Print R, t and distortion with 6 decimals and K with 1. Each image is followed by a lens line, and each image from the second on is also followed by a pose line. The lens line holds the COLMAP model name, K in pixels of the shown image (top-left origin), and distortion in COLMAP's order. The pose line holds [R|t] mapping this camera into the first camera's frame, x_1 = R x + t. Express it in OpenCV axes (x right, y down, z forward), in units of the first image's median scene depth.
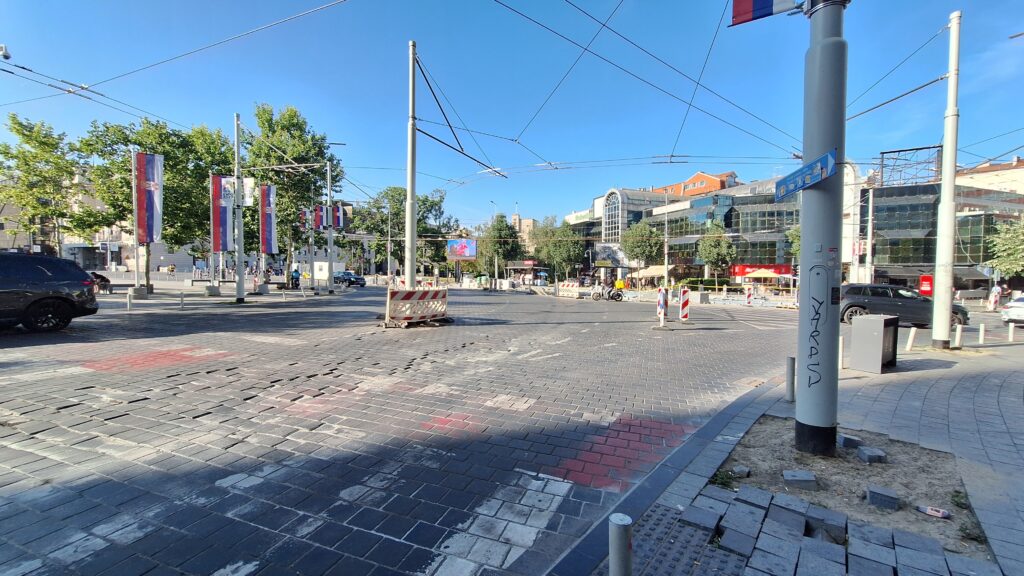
lens RADIAL K [[410.7, 0, 512.0], [0, 410.7, 288.0], [0, 0, 1]] dist [-0.003494, -0.000088]
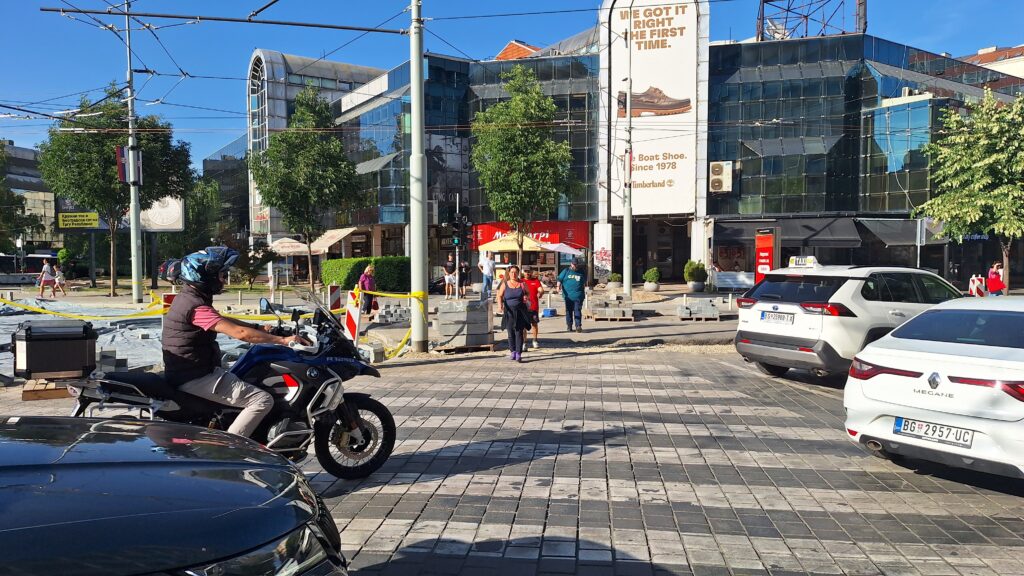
lens RADIAL K [[705.0, 0, 519.2], [0, 705.0, 287.8], [0, 0, 1]] dist [0.095943, -0.110918]
pose [[0.970103, -0.030313, 0.240794, 0.437115], [0.026987, 0.999489, 0.017102, -0.000858], [-0.241190, -0.010093, 0.970425, 0.289766]]
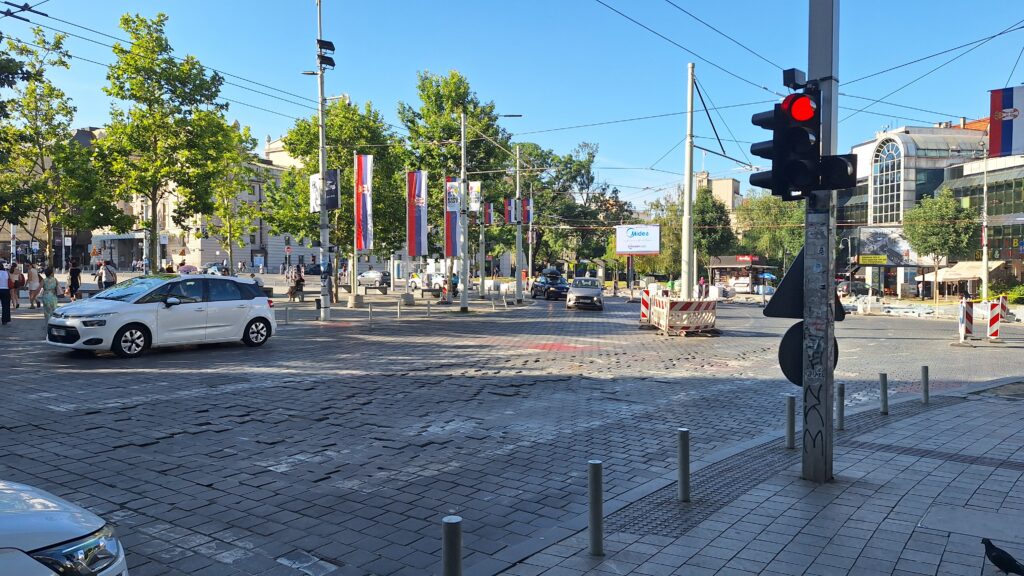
lens RADIAL K [[705.0, 0, 519.2], [0, 705.0, 287.8], [0, 0, 1]] dist [0.095943, -0.110918]
pose [[0.974082, 0.002705, -0.226179, -0.057153], [-0.005403, 0.999921, -0.011307, -0.001329], [0.226130, 0.012236, 0.974020, -0.191977]]
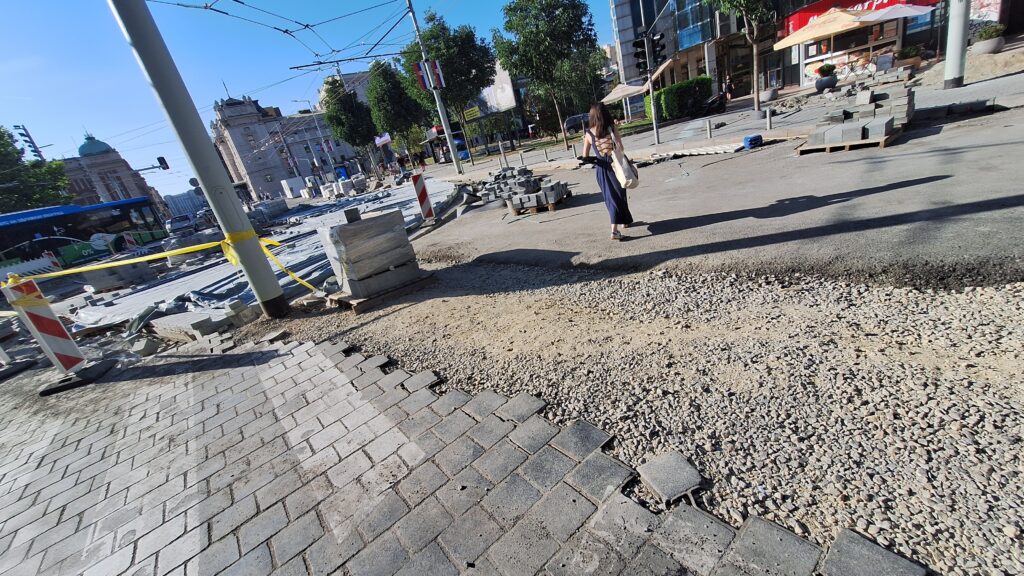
lens RADIAL K [[394.3, 0, 512.0], [0, 394.3, 288.0], [0, 0, 1]] dist [-0.006994, -0.000039]
pose [[0.827294, -0.017577, -0.561494, 0.566775], [0.235871, 0.918008, 0.318790, 0.002138], [0.509852, -0.396173, 0.763608, 0.497498]]
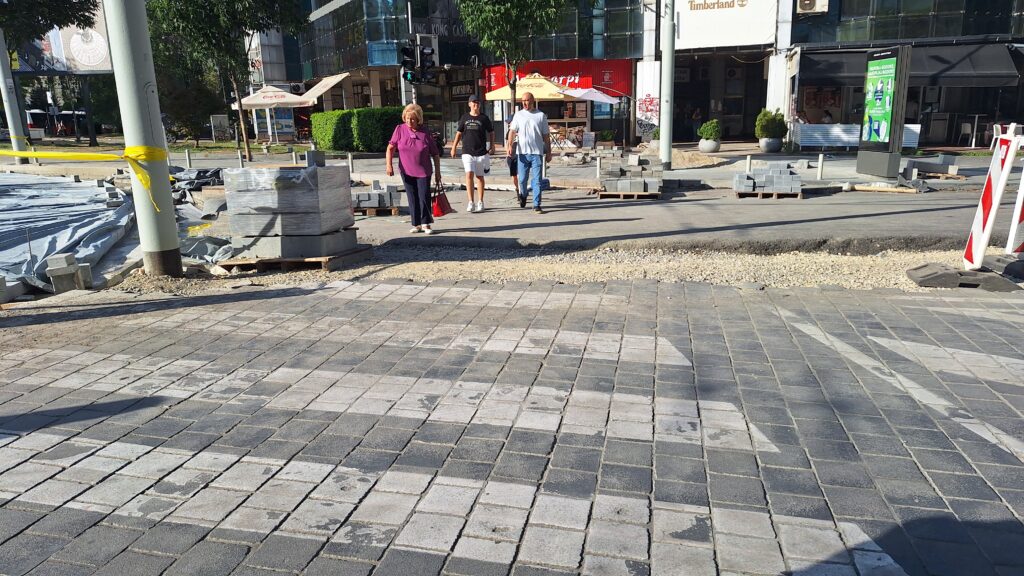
lens RADIAL K [[725.8, 0, 528.5], [0, 725.8, 253.6], [0, 0, 1]] dist [0.065688, -0.003292]
pose [[0.985940, -0.053000, 0.158475, 0.506521], [0.028124, 0.987471, 0.155275, 0.004274], [-0.164719, -0.148635, 0.975077, 0.413373]]
